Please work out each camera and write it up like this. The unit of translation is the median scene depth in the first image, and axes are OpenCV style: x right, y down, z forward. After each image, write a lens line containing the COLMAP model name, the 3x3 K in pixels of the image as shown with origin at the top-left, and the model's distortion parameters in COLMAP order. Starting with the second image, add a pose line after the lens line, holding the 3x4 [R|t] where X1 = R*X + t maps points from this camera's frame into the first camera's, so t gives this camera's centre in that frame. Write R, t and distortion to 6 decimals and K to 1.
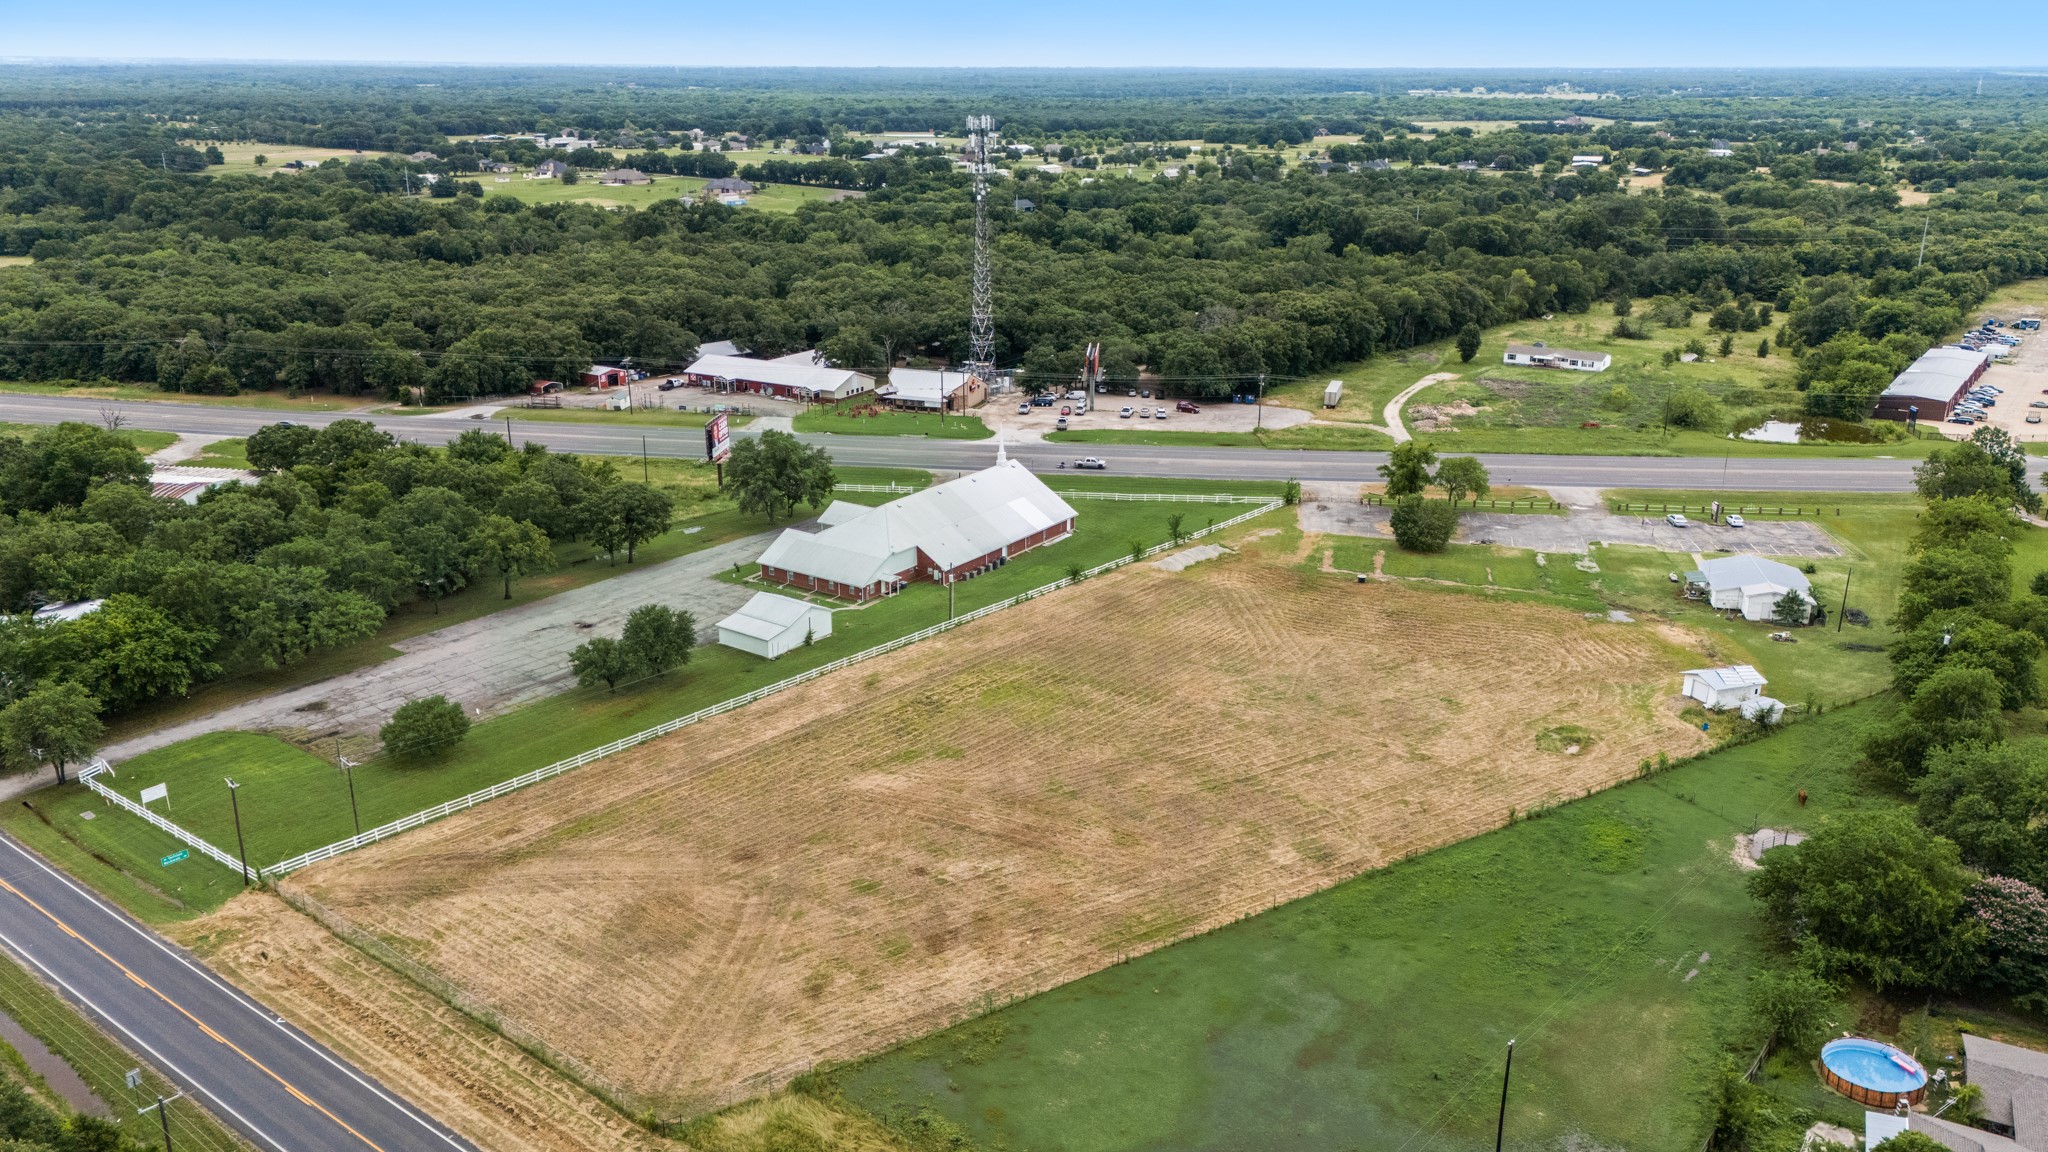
lens RADIAL K [[1523.0, 0, 1024.0], [0, 1523.0, 576.0], [0, 0, 1]] dist [0.101551, -0.130028]
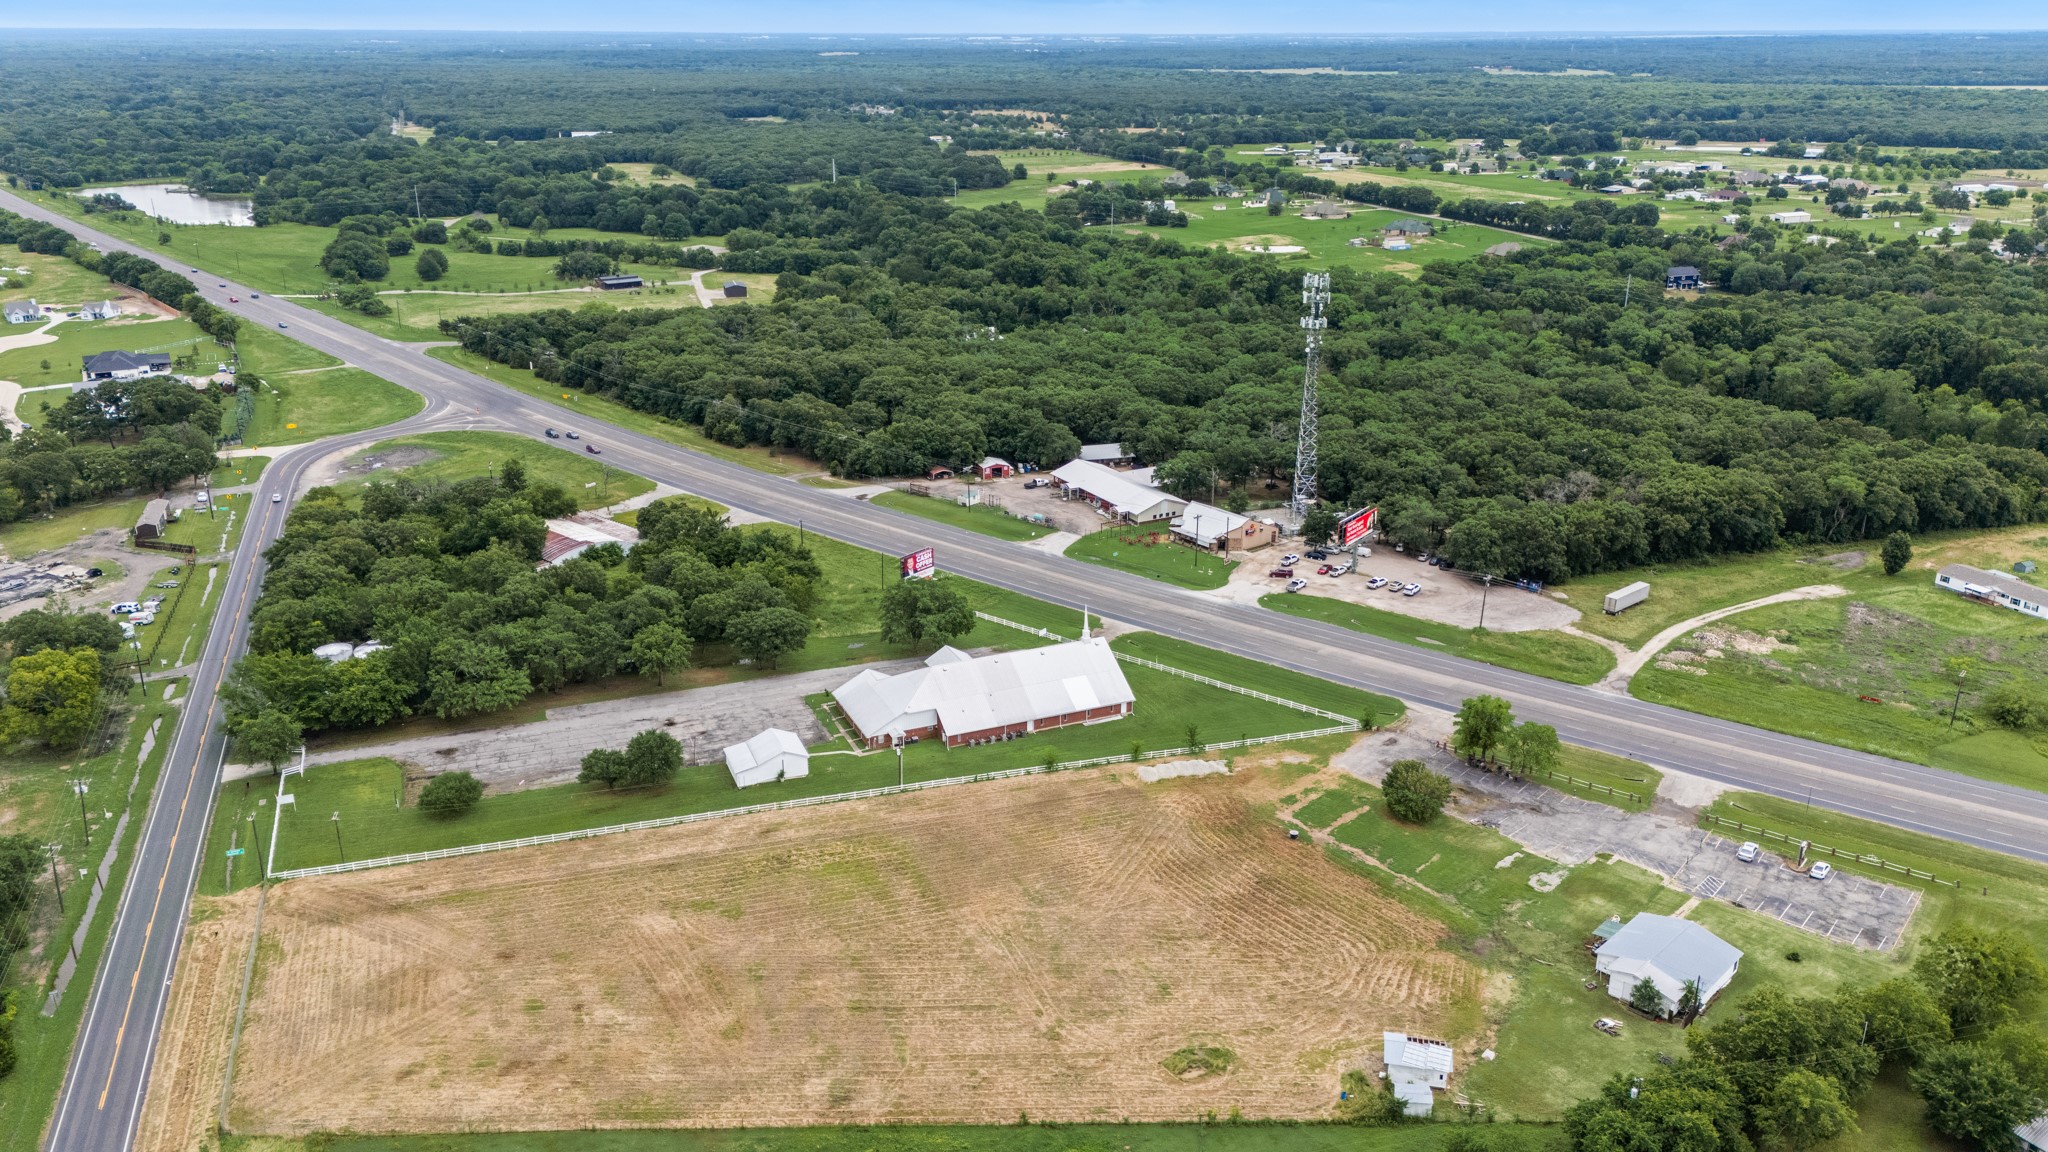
lens RADIAL K [[1507.1, 0, 1024.0], [0, 1507.1, 576.0], [0, 0, 1]] dist [0.093238, -0.093353]
pose [[0.850867, 0.173558, -0.495887, 0.640349], [-0.163385, 0.984470, 0.064216, -0.242380], [0.499331, 0.026382, 0.866010, 0.028588]]
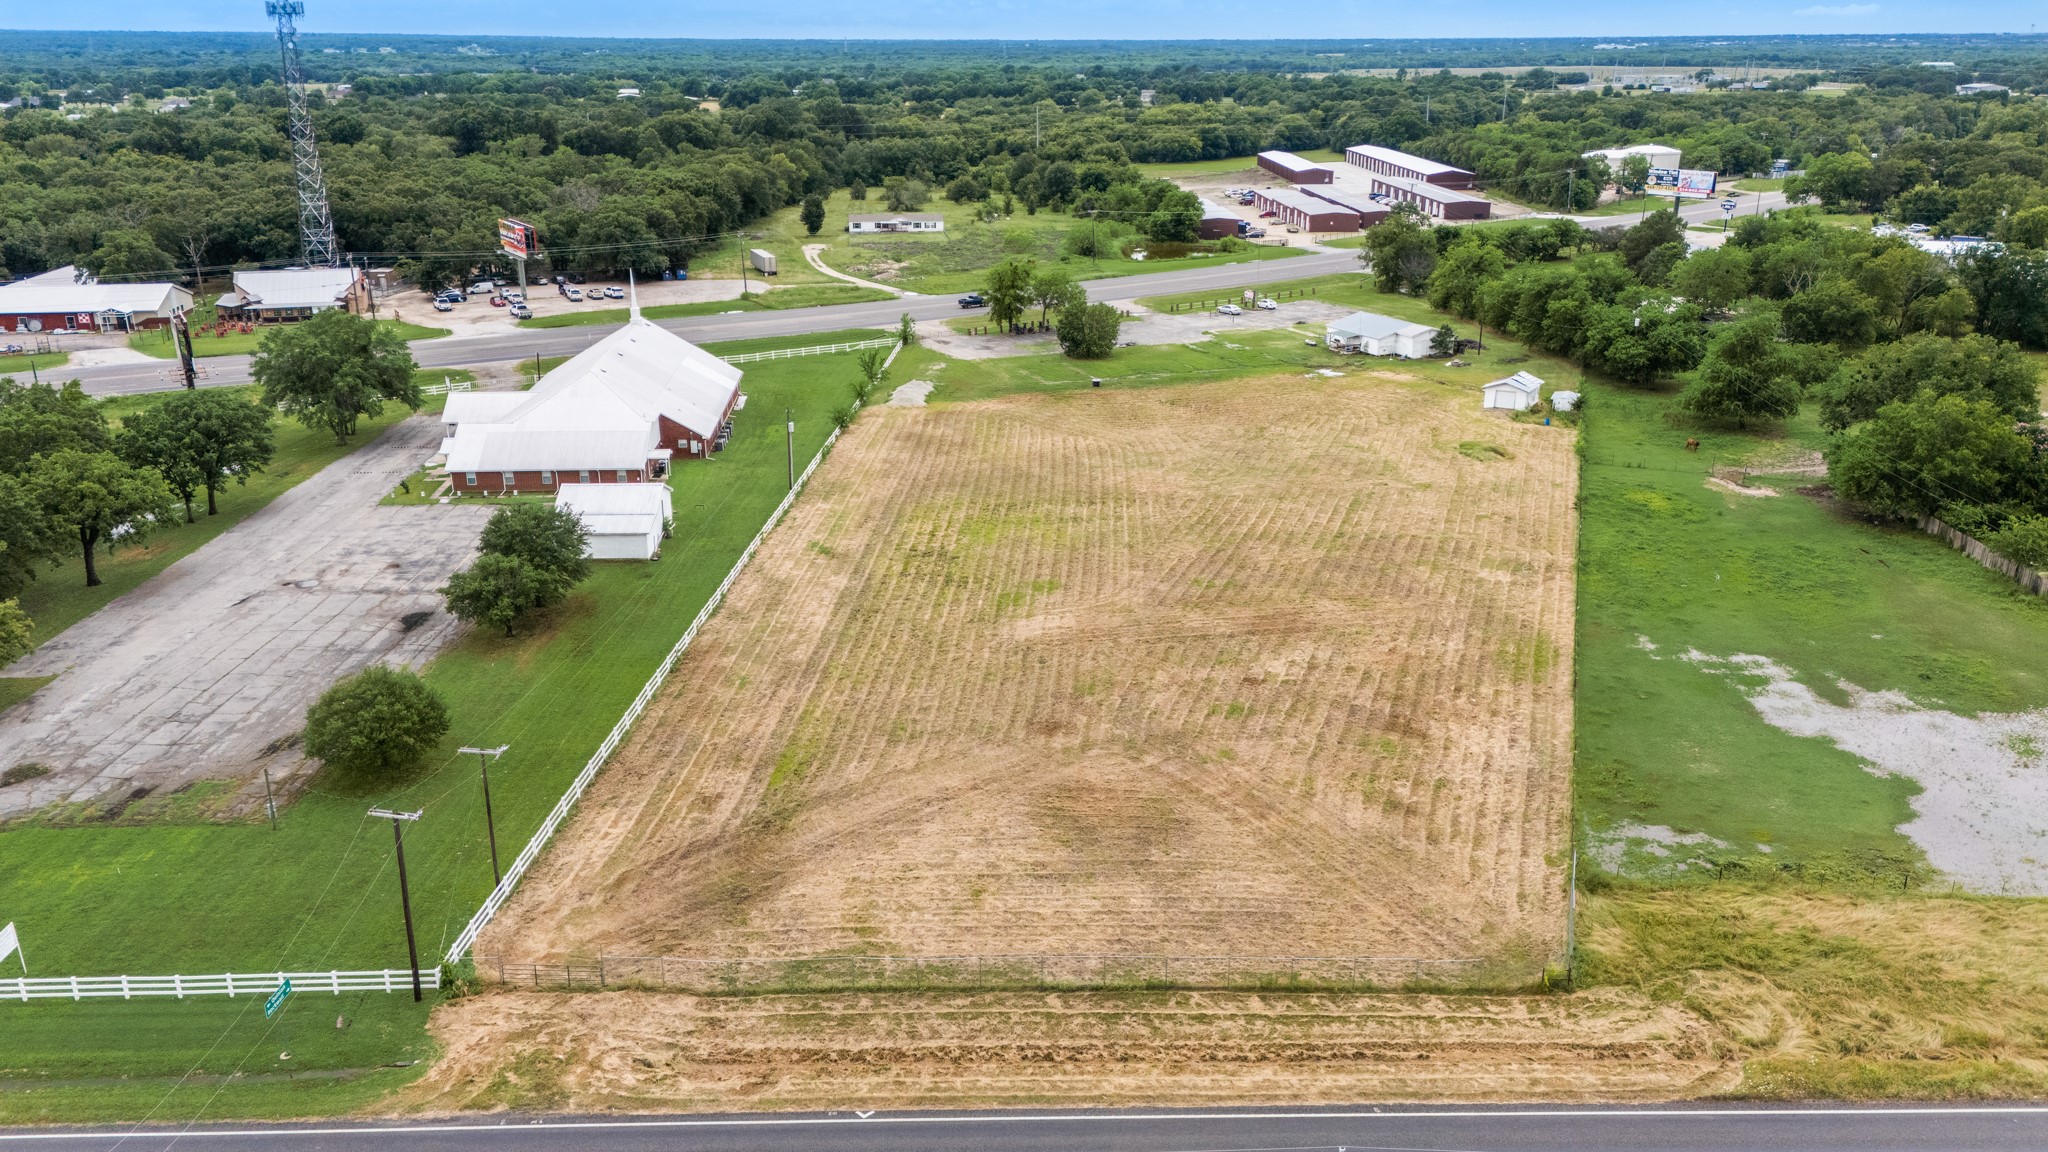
lens RADIAL K [[1523.0, 0, 1024.0], [0, 1523.0, 576.0], [0, 0, 1]] dist [0.101551, -0.130028]
pose [[0.785134, -0.206676, 0.583824, -0.461801], [0.196299, 0.977116, 0.081918, 0.038285], [-0.587394, 0.050288, 0.807737, 0.320658]]
